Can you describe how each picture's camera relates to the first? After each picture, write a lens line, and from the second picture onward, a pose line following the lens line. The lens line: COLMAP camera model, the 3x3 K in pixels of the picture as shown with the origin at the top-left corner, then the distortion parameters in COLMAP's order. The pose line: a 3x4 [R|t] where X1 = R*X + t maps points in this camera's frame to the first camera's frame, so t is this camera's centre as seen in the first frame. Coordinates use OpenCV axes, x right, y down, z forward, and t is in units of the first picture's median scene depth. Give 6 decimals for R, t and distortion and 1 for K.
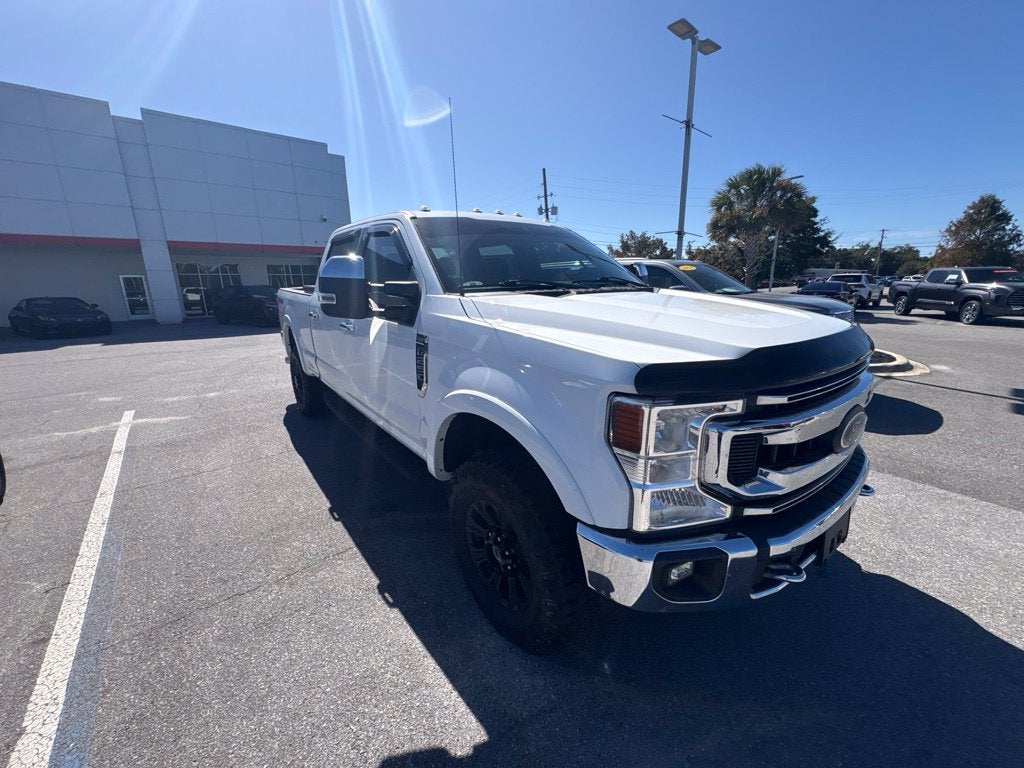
lens RADIAL K [[407.1, 0, 511.4], [0, 407.1, 383.1], [0, 0, 1]] dist [0.000170, 0.000051]
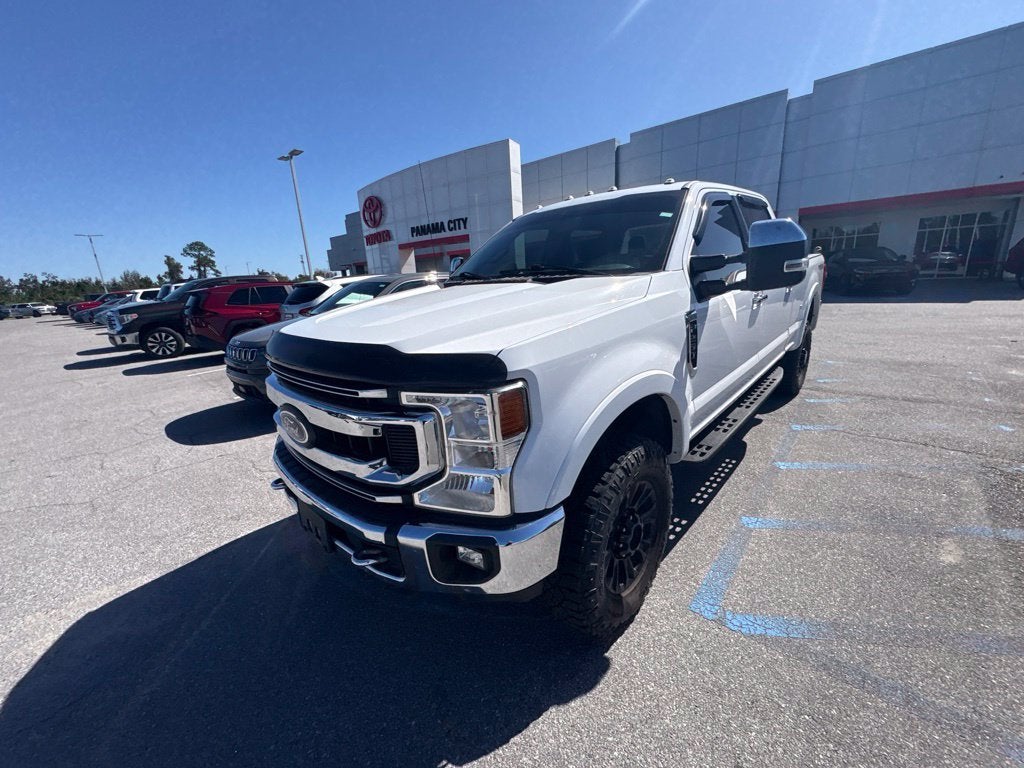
lens RADIAL K [[407.1, 0, 510.6], [0, 407.1, 383.1], [0, 0, 1]] dist [0.000170, 0.000051]
pose [[0.155968, 0.264652, -0.951648, 1.027911], [-0.177308, 0.955290, 0.236606, -0.188768], [0.971718, 0.131832, 0.195920, 0.709880]]
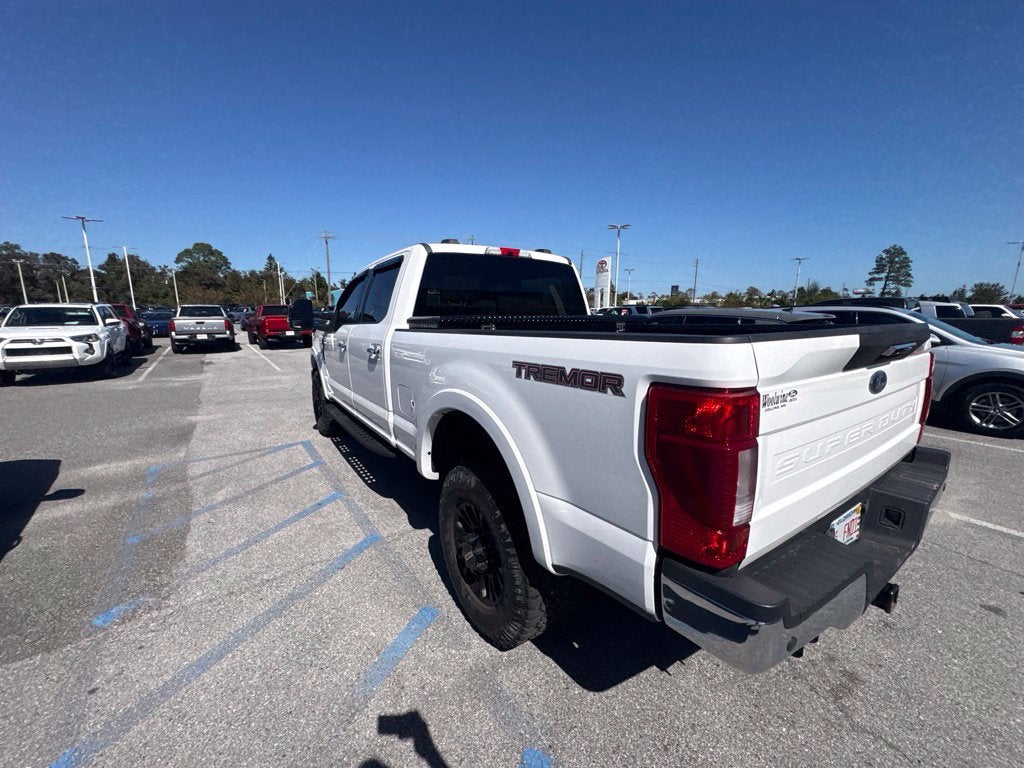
lens RADIAL K [[407.1, 0, 510.8], [0, 407.1, 382.7], [0, 0, 1]] dist [0.000170, 0.000051]
pose [[-0.997969, 0.004229, 0.063555, -0.473528], [0.029511, 0.914936, 0.402518, -0.663310], [-0.056447, 0.403576, -0.913203, 2.670783]]
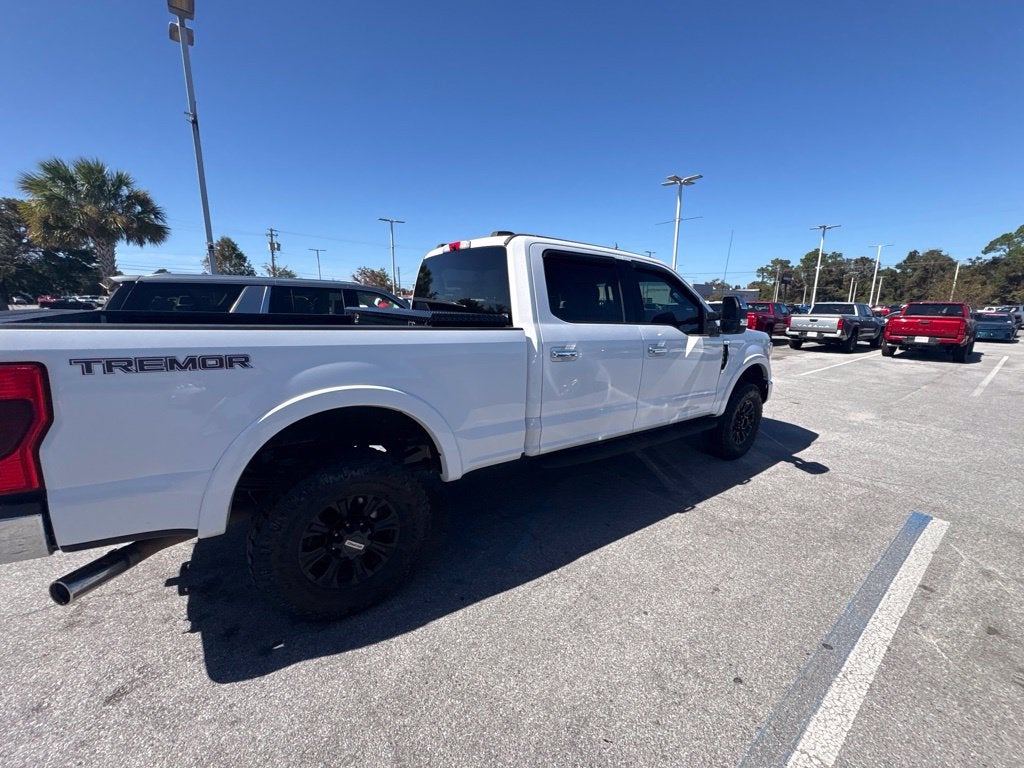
lens RADIAL K [[407.1, 0, 511.3], [0, 407.1, 382.7], [0, 0, 1]] dist [0.000170, 0.000051]
pose [[0.036322, -0.176727, 0.983589, -1.558024], [0.223608, 0.960721, 0.164361, -0.331888], [-0.974002, 0.213968, 0.074413, 1.351326]]
